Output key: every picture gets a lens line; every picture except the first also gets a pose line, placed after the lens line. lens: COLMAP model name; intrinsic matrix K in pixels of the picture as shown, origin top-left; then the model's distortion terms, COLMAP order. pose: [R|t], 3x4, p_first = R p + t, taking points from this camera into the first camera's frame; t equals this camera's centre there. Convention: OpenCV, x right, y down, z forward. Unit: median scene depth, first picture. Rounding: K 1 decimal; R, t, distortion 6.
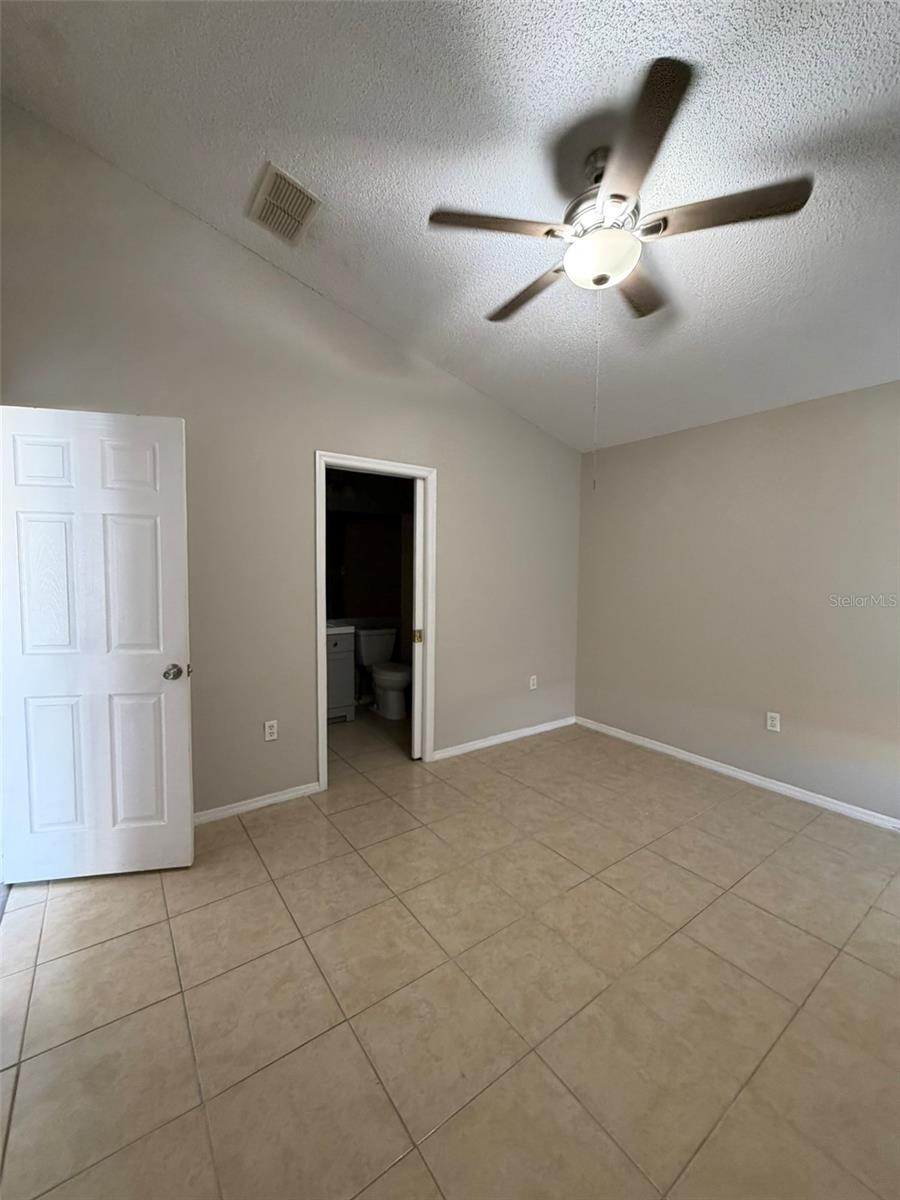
lens RADIAL K [[476.6, 0, 449.1], [0, 476.6, 598.3], [0, 0, 1]] dist [0.000181, 0.000081]
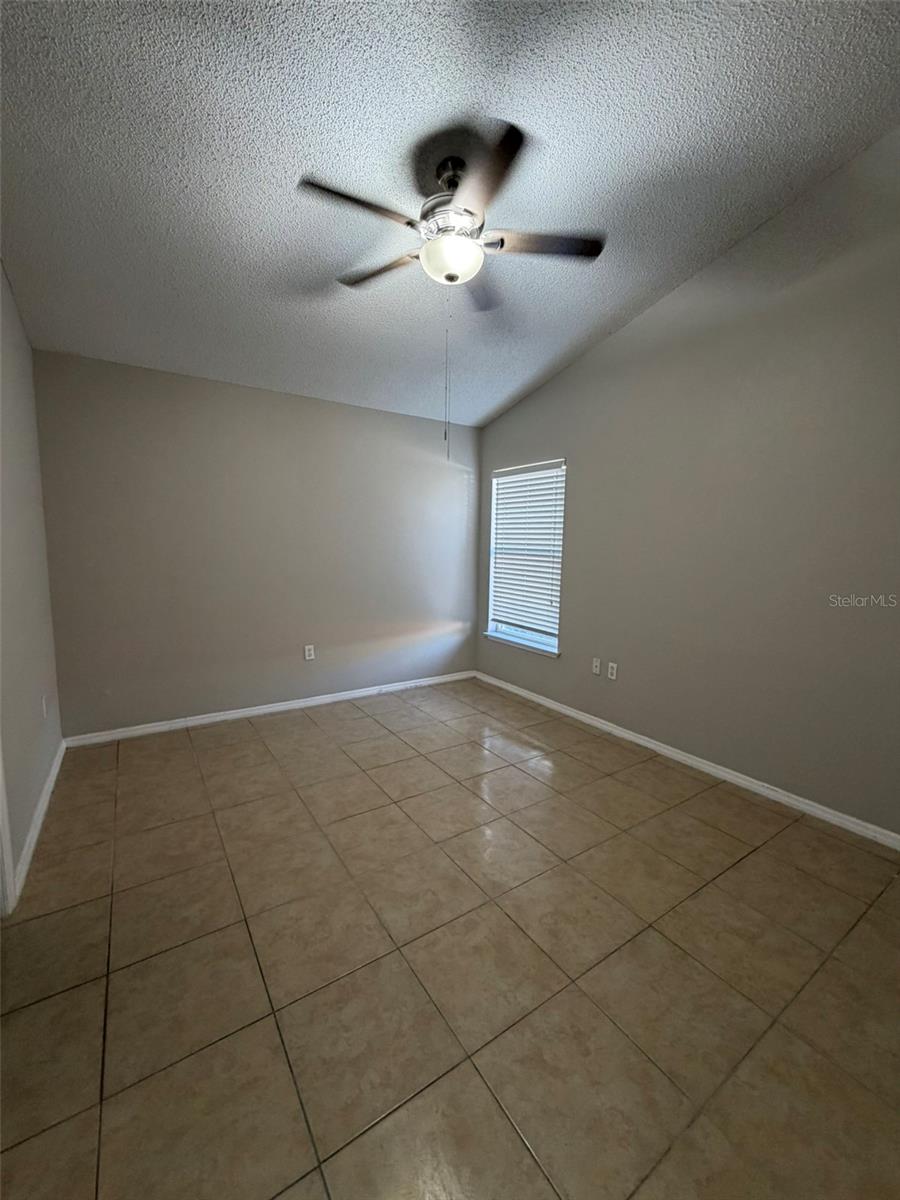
lens RADIAL K [[476.6, 0, 449.1], [0, 476.6, 598.8], [0, 0, 1]] dist [0.000181, 0.000081]
pose [[0.039294, -0.129311, 0.990825, -0.730258], [0.047259, 0.990722, 0.127424, -0.034062], [-0.998110, 0.041819, 0.045040, 0.776119]]
